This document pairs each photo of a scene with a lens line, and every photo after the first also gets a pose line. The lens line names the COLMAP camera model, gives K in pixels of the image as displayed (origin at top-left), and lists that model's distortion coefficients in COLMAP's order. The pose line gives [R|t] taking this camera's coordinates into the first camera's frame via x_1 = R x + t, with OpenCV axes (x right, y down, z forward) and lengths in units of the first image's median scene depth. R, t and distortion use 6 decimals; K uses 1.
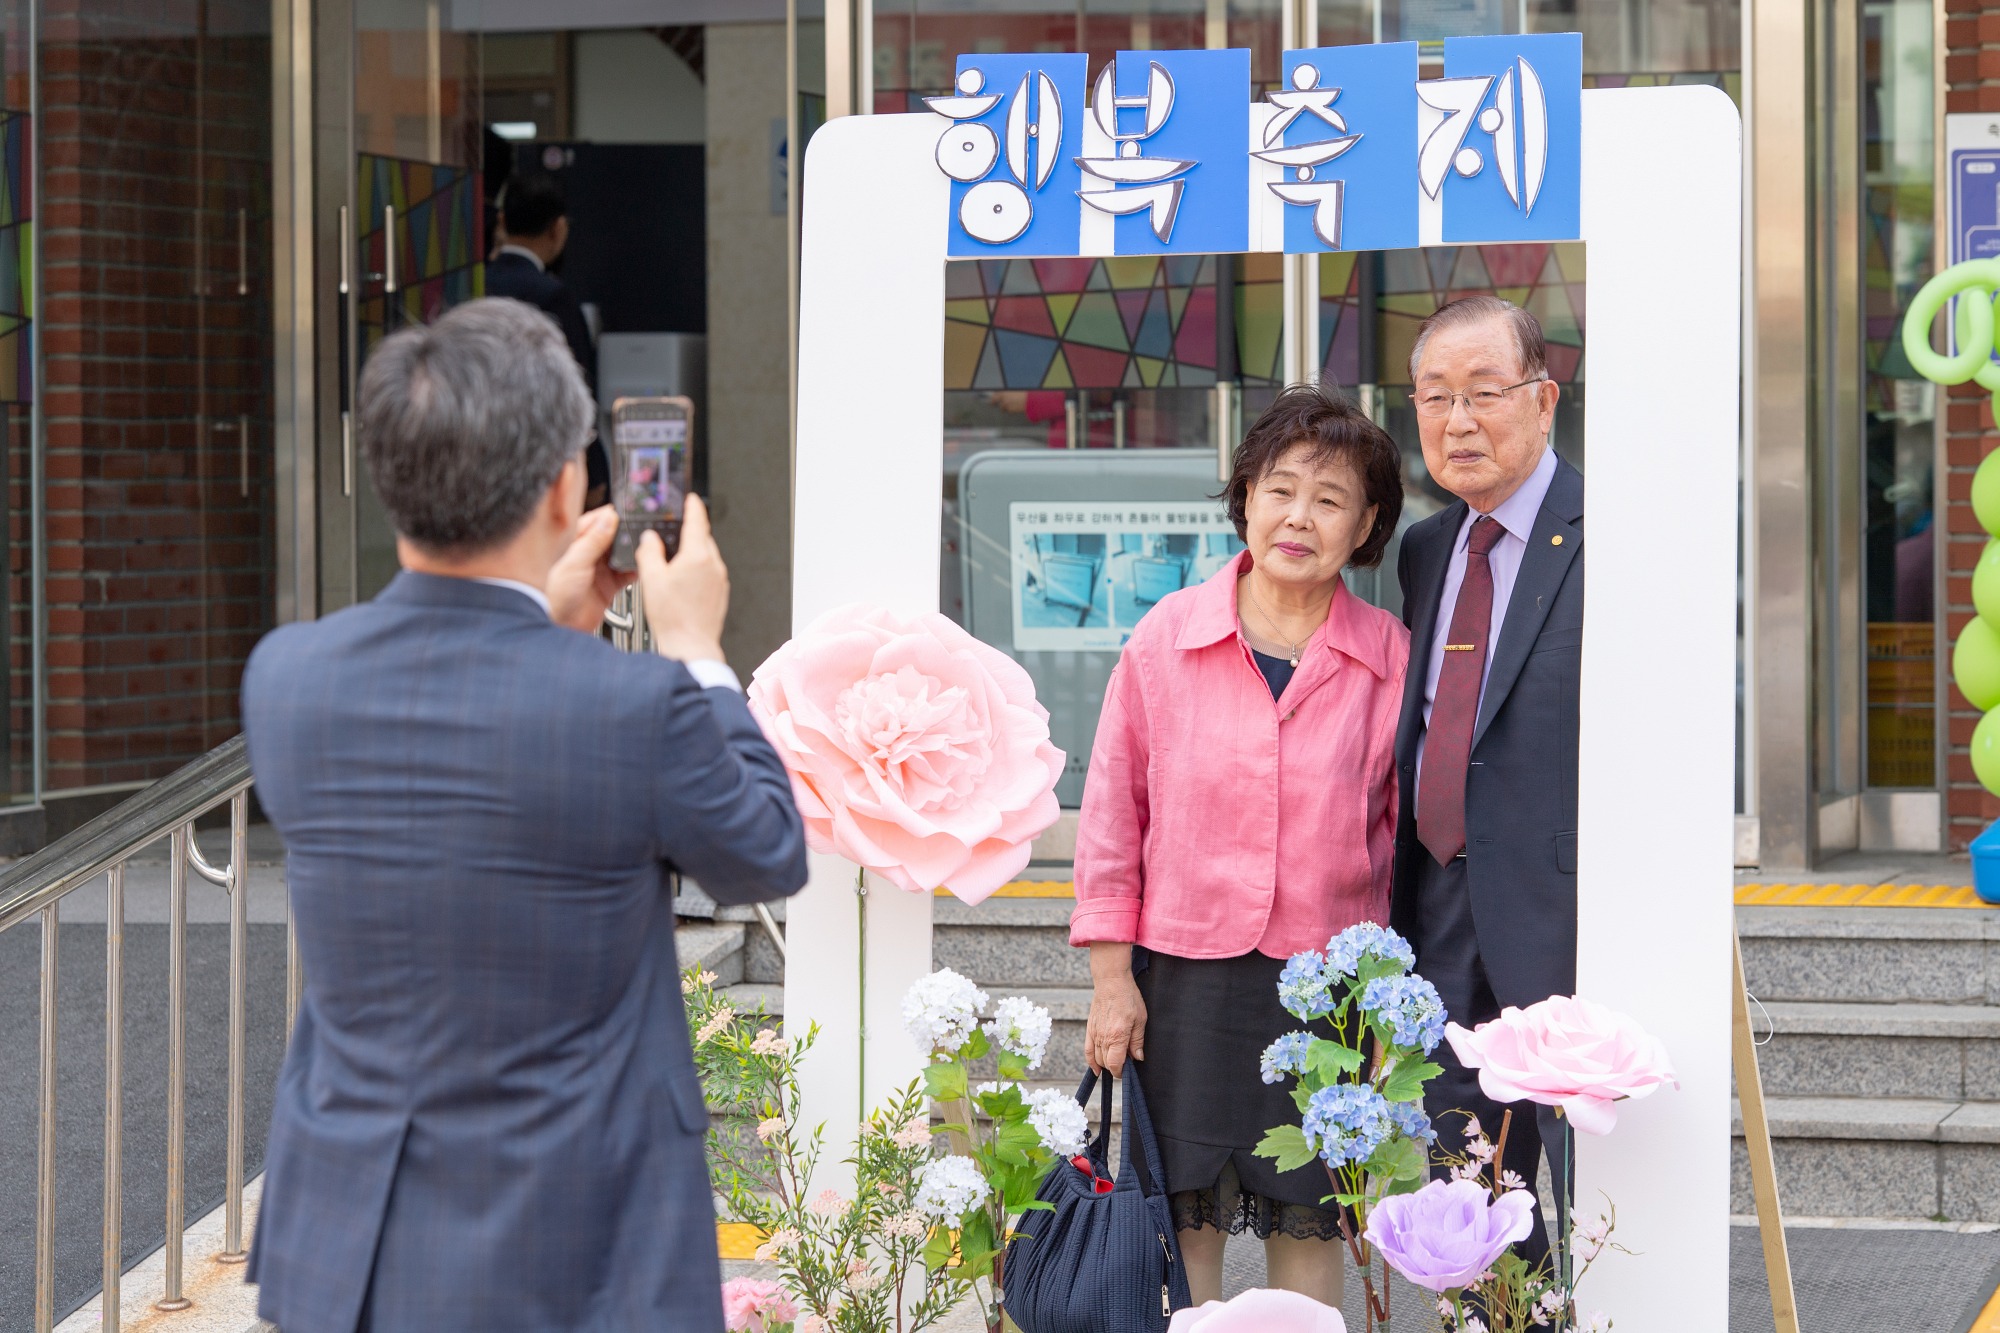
lens RADIAL K [[6758.0, 0, 1000.0], [0, 6758.0, 666.5], [0, 0, 1]] dist [-0.053704, -1.837272]
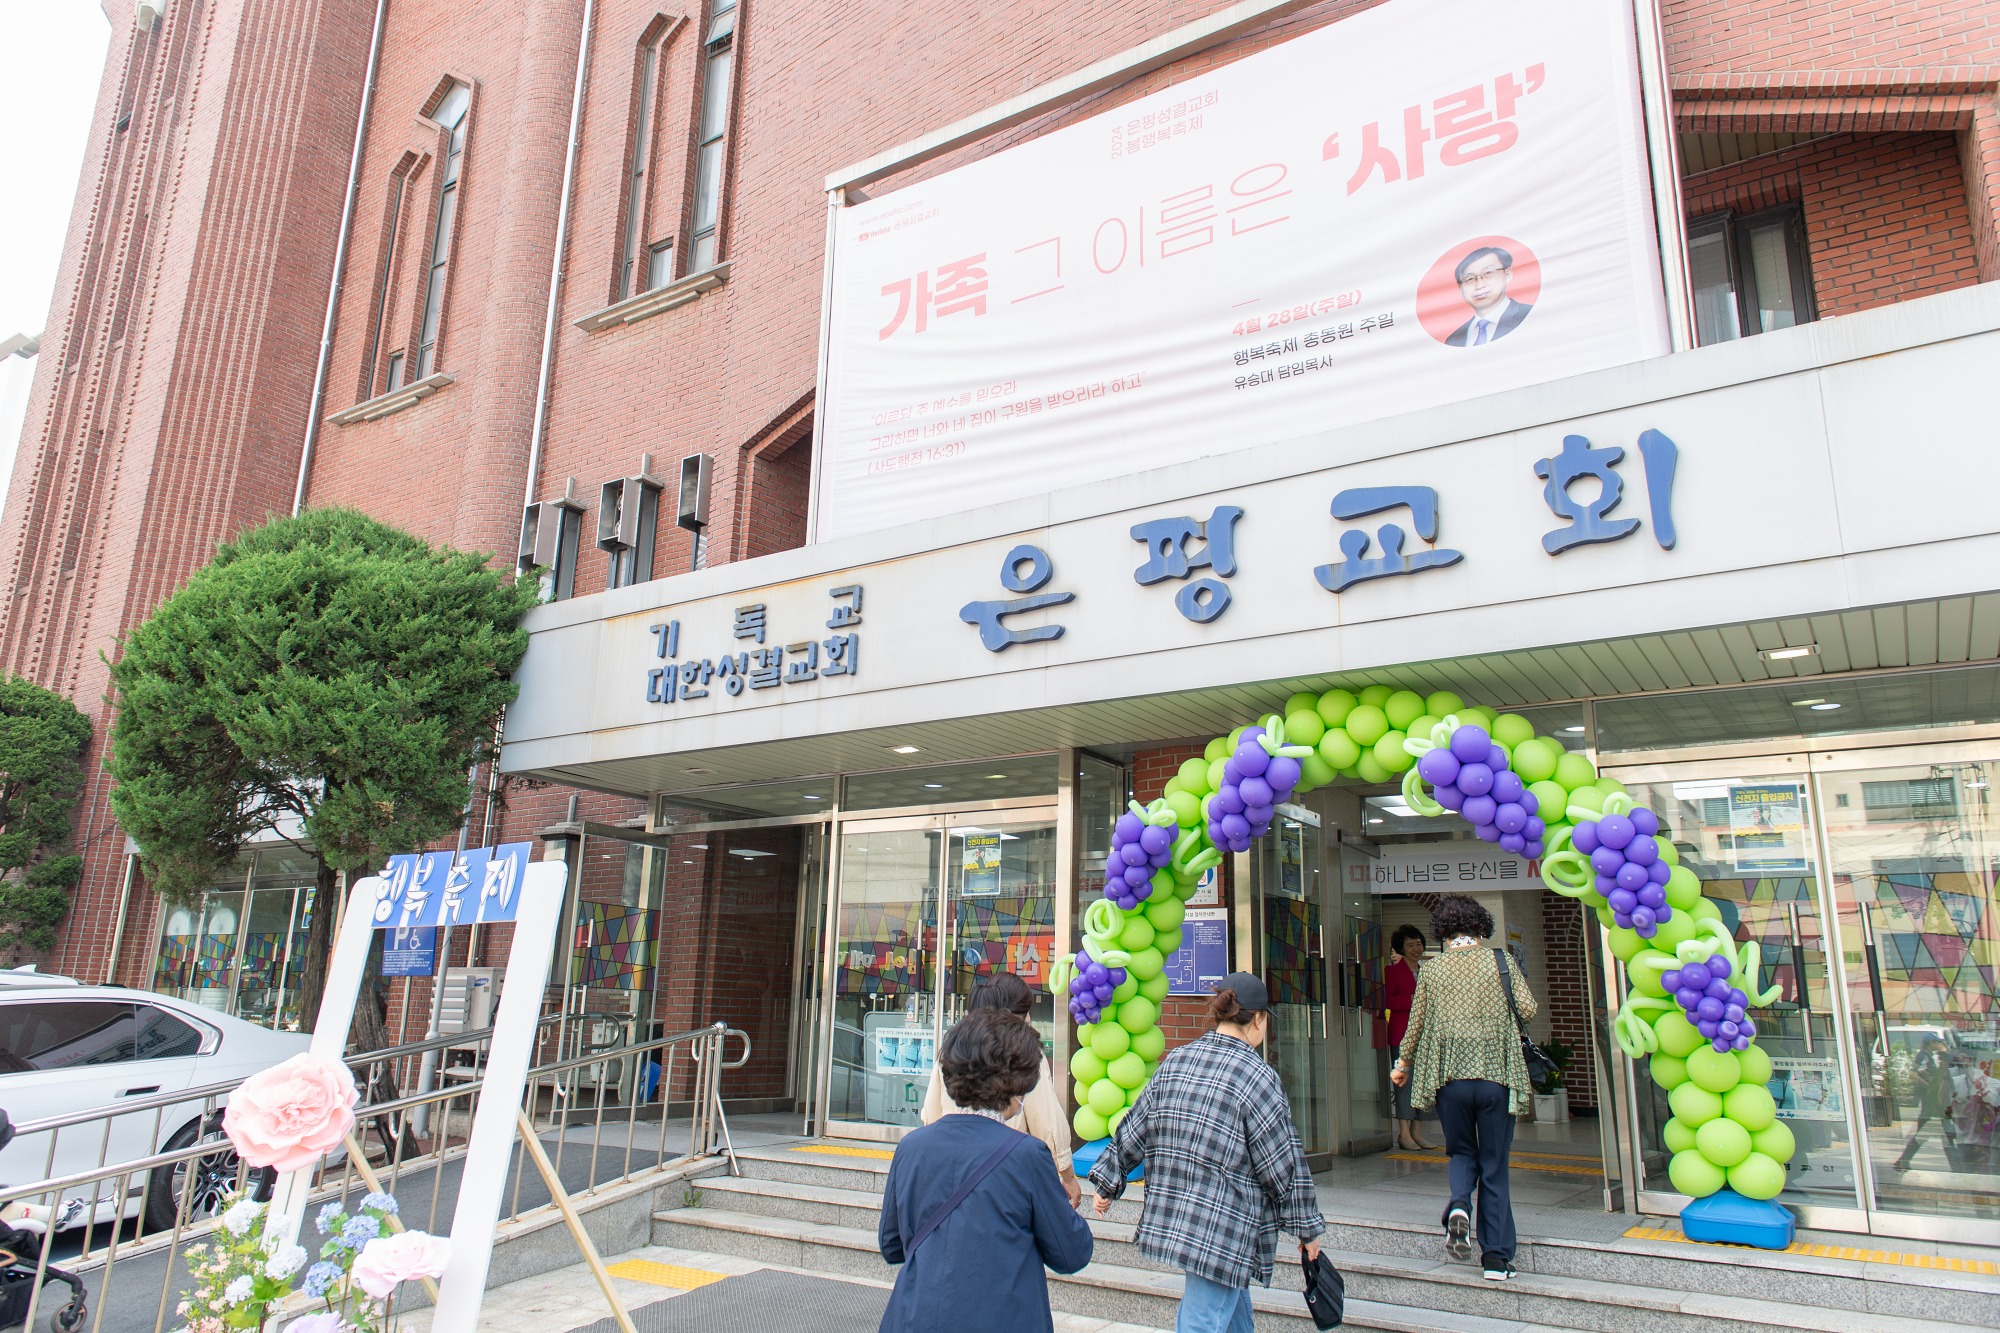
lens RADIAL K [[1332.3, 0, 1000.0], [0, 1332.3, 666.5], [0, 0, 1]] dist [0.000218, 0.000197]
pose [[0.955189, -0.047290, -0.292195, 0.413814], [-0.038800, 0.958633, -0.281986, -0.018449], [0.293443, 0.280688, 0.913841, 0.540936]]
